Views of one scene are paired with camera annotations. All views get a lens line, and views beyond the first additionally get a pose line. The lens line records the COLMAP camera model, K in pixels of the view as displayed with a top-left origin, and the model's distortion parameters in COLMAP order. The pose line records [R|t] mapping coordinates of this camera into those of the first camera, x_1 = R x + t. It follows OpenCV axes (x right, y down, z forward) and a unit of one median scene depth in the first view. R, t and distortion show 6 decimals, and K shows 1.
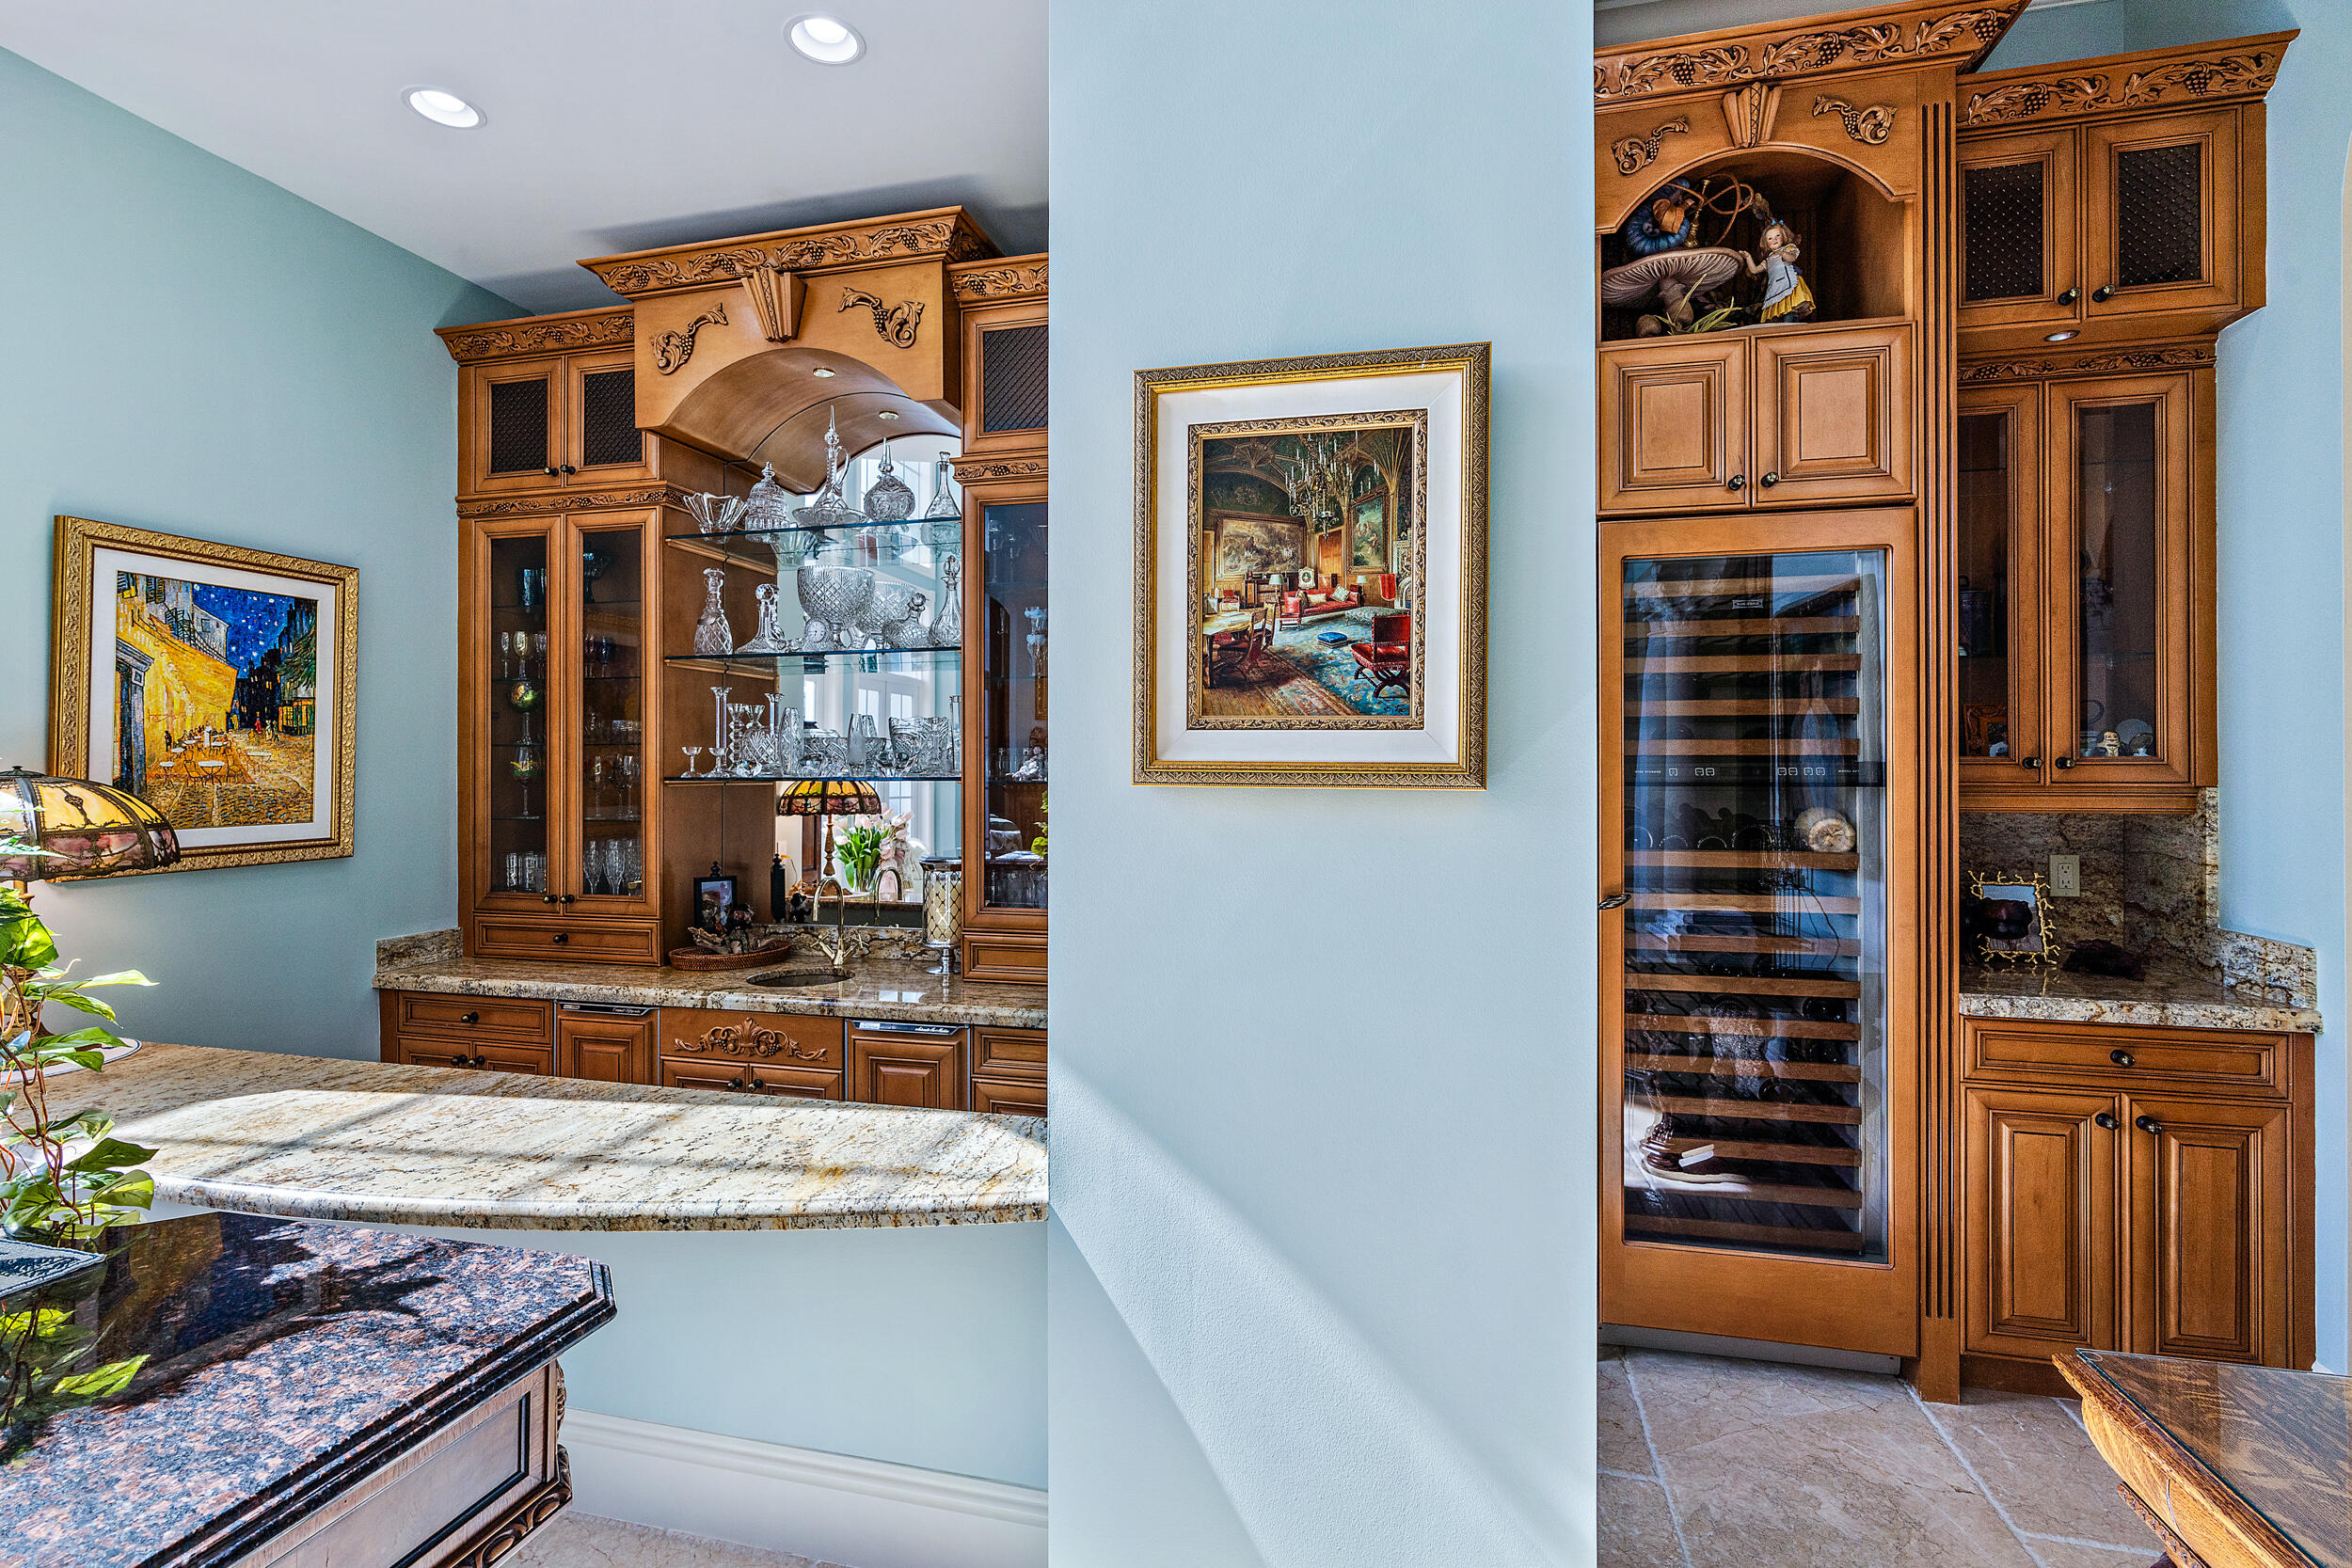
lens RADIAL K [[1077.0, 0, 1172.5], [0, 1077.0, 766.9], [0, 0, 1]] dist [0.004916, 0.000541]
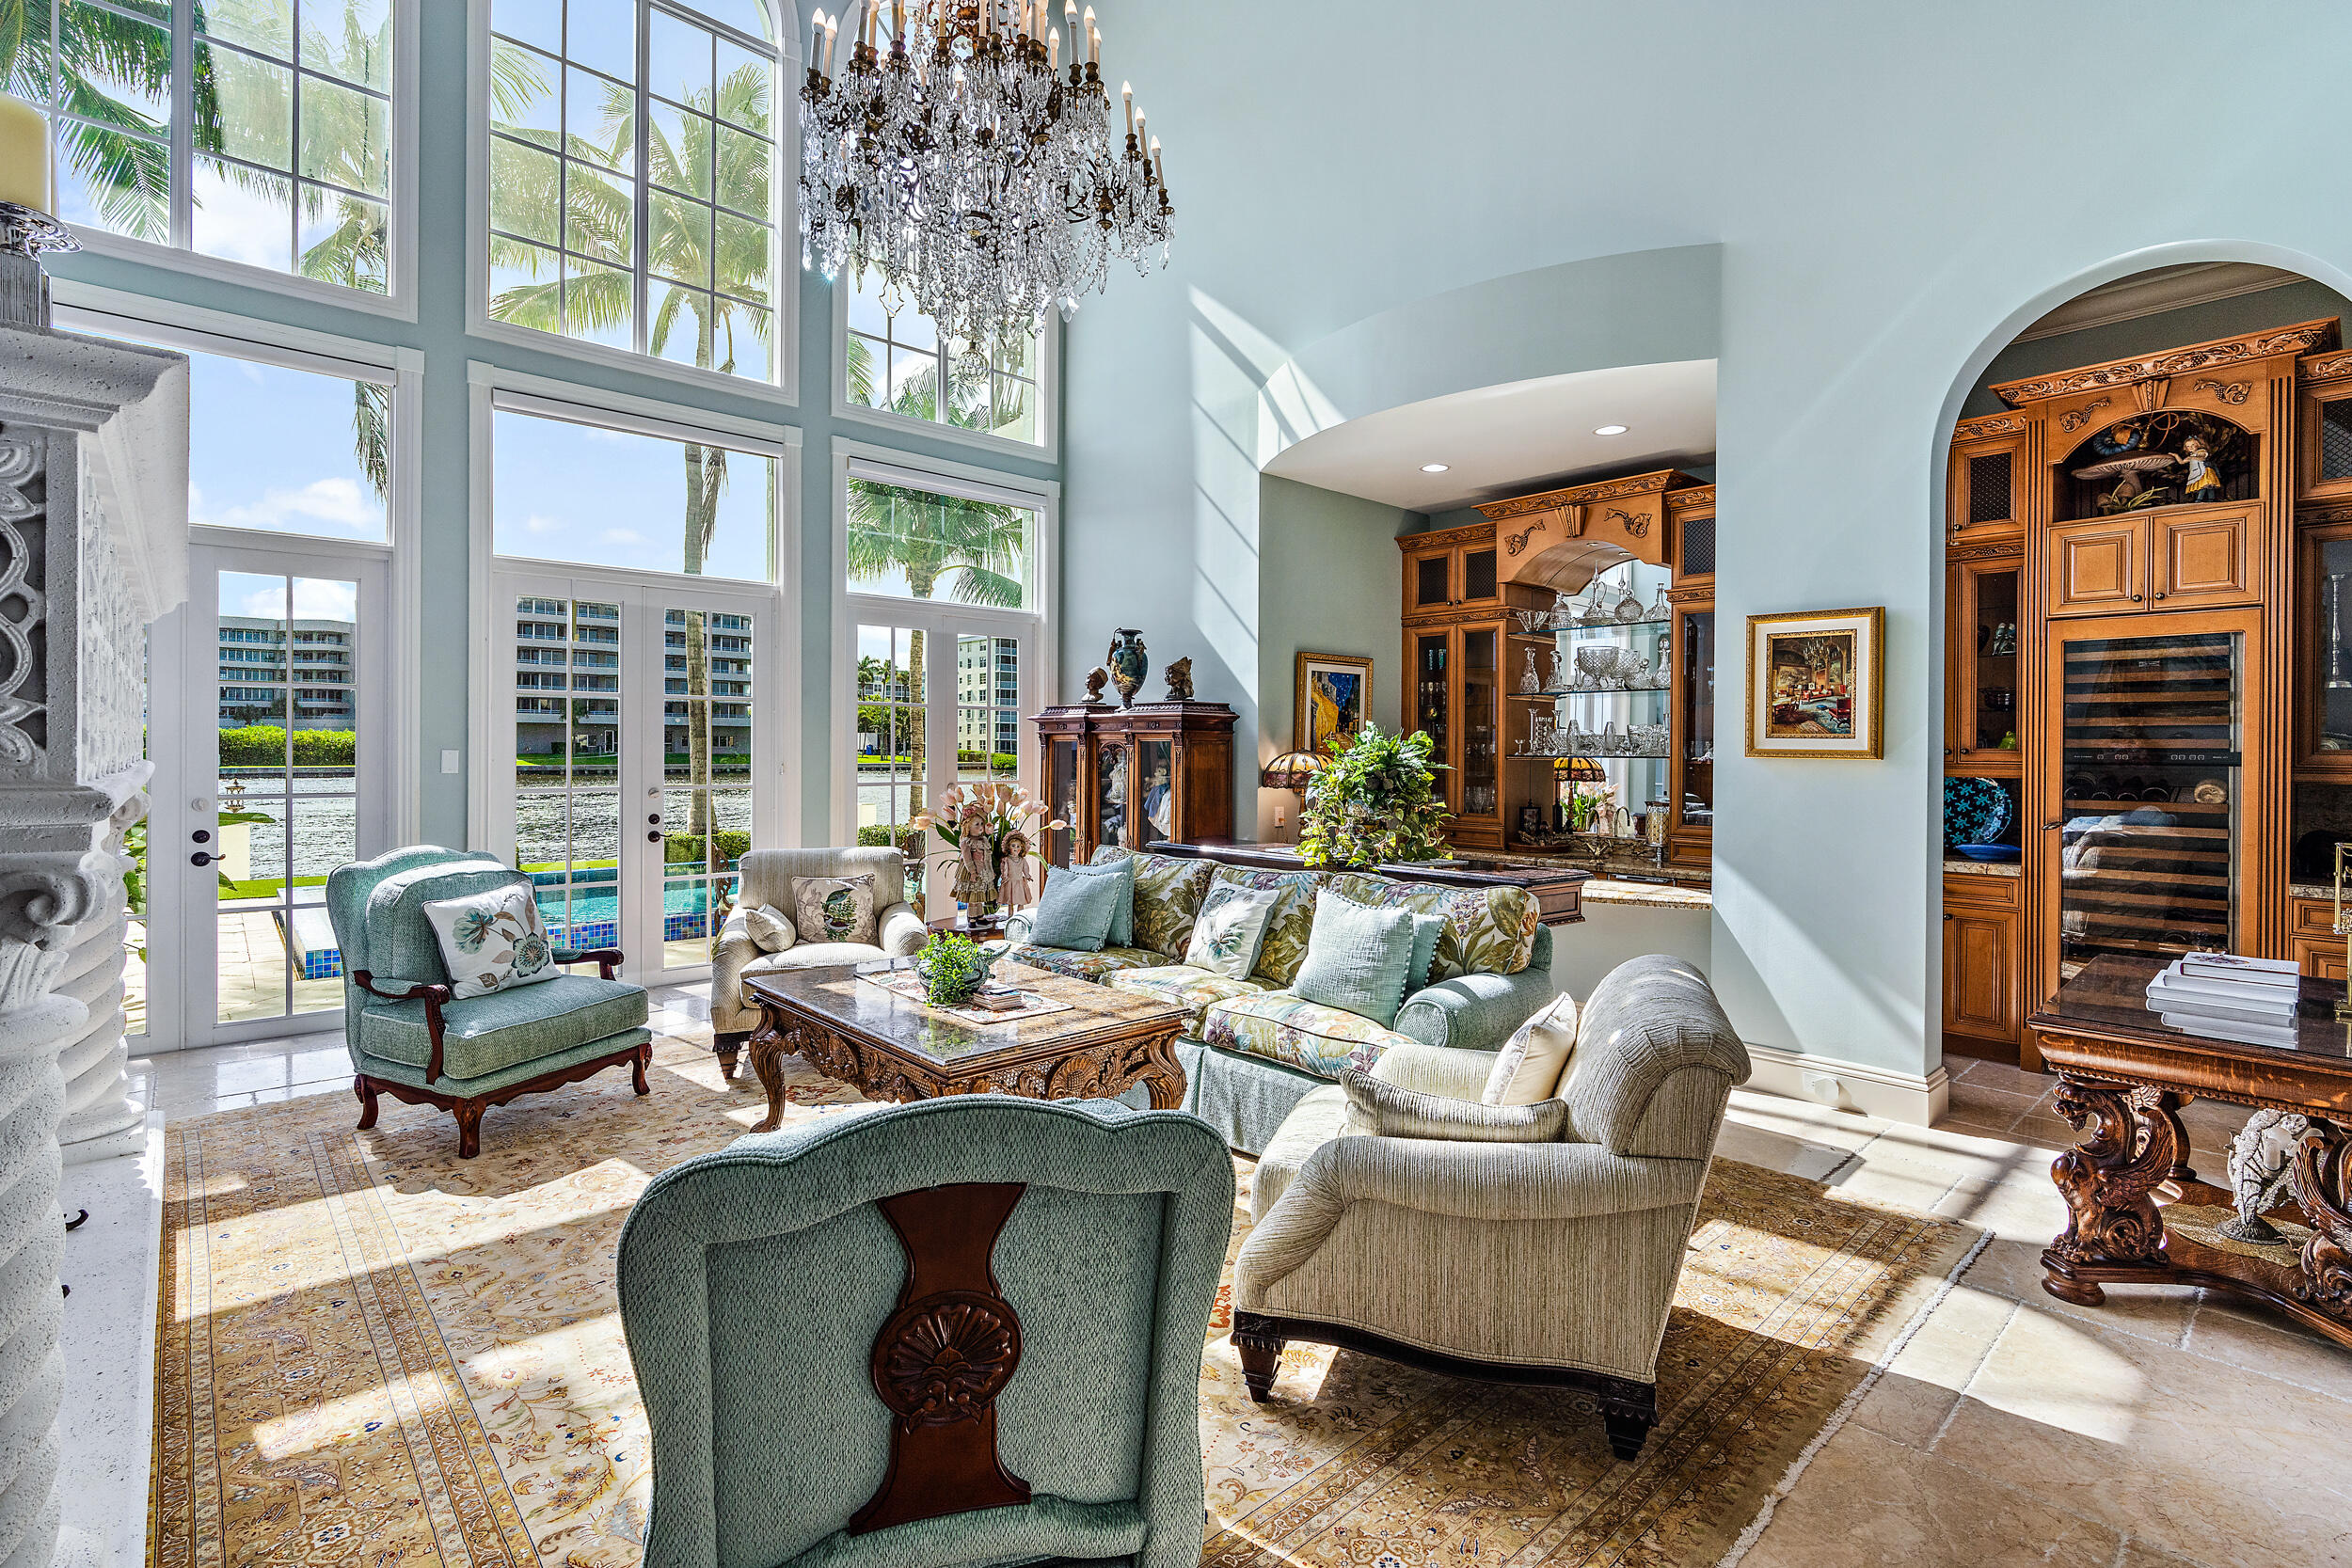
lens RADIAL K [[1077.0, 0, 1187.0], [0, 1077.0, 747.7], [0, 0, 1]] dist [0.004916, 0.000541]
pose [[0.831392, 0.006490, -0.555649, 0.154608], [-0.008675, 0.999962, -0.001301, 0.003851], [0.555619, 0.005902, 0.831416, -1.063090]]
